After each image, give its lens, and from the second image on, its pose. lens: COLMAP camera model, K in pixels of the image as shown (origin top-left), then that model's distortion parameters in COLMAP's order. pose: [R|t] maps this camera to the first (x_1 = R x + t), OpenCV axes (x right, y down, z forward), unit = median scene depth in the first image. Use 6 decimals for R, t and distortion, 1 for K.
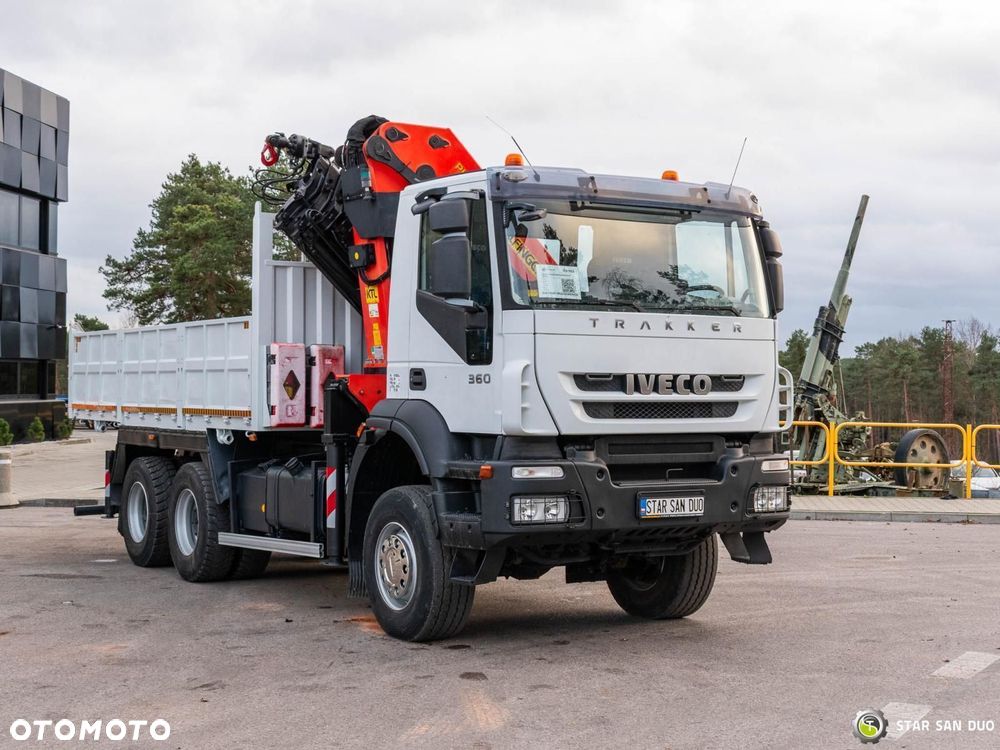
lens RADIAL K [[1442.8, 0, 500.0], [0, 1442.8, 375.0], [0, 0, 1]] dist [0.015431, 0.033213]
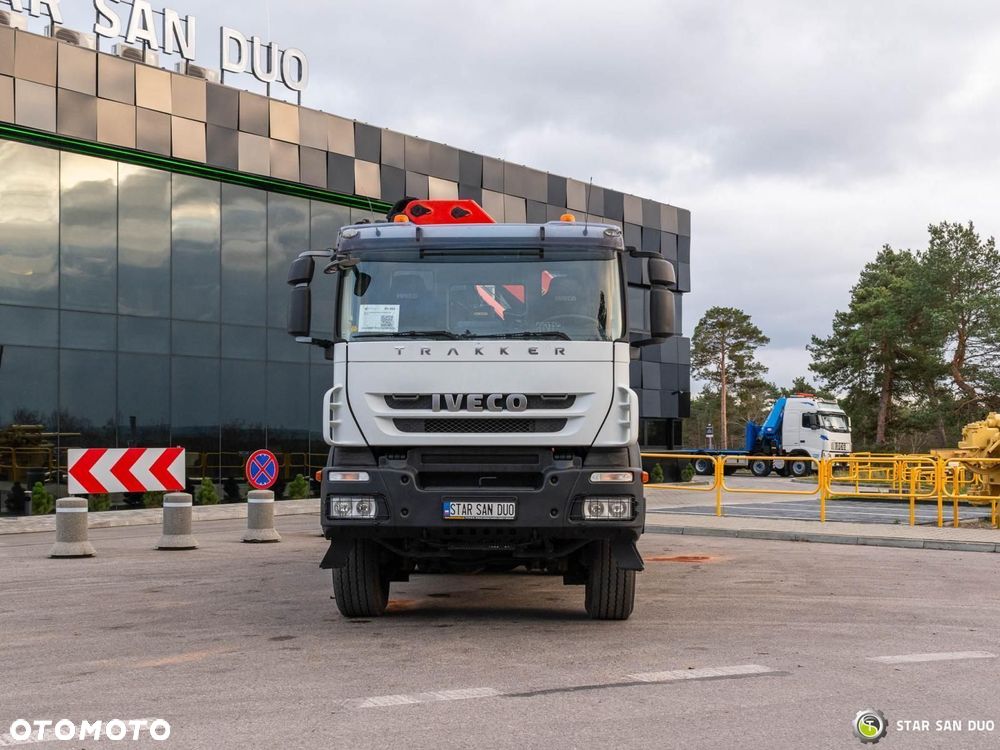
lens RADIAL K [[1202.1, 0, 515.6], [0, 1202.1, 432.5], [0, 0, 1]] dist [-0.001796, -0.029046]
pose [[0.837313, -0.011791, -0.546596, 0.647252], [0.009216, 0.999930, -0.007452, 0.036705], [0.546646, 0.001203, 0.837363, 0.217823]]
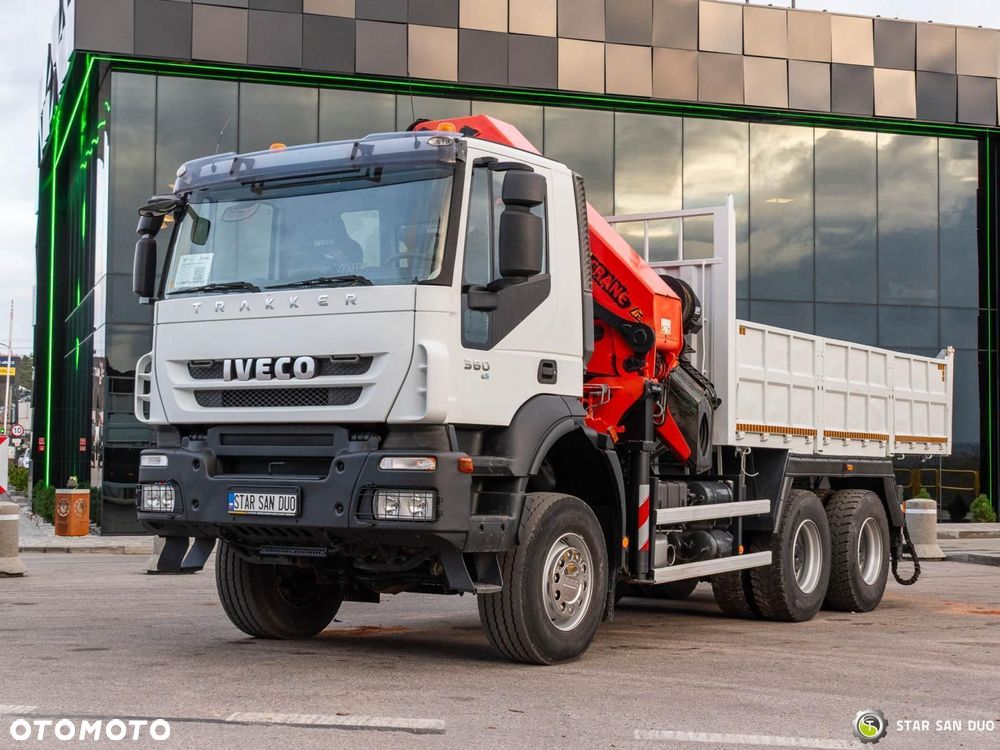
lens RADIAL K [[1588.0, 0, 542.8], [0, 1588.0, 374.7], [0, 0, 1]] dist [0.007930, 0.000567]
pose [[0.441137, -0.051074, -0.895986, 1.070298], [0.002815, 0.998453, -0.055529, 0.065007], [0.897436, 0.021973, 0.440598, 0.701608]]
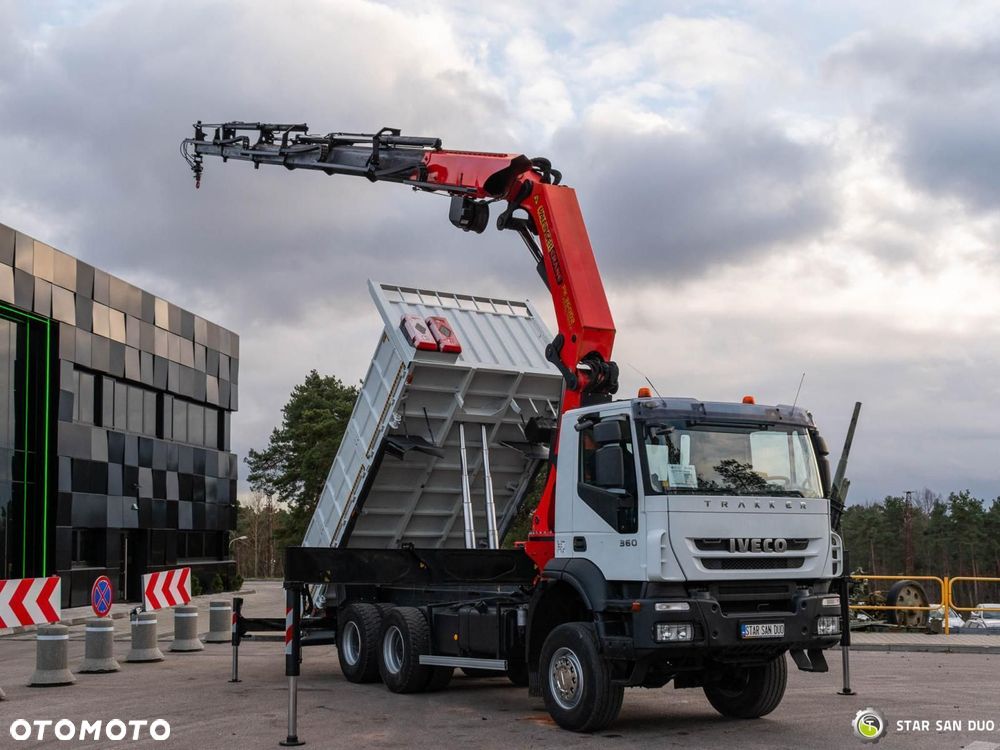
lens RADIAL K [[1168.9, 0, 483.9], [0, 1168.9, 475.8], [0, 0, 1]] dist [-0.001052, 0.010989]
pose [[0.998516, -0.013703, -0.052700, -0.093160], [0.010780, 0.998408, -0.055365, -0.001328], [0.053375, 0.054715, 0.997074, -0.183205]]
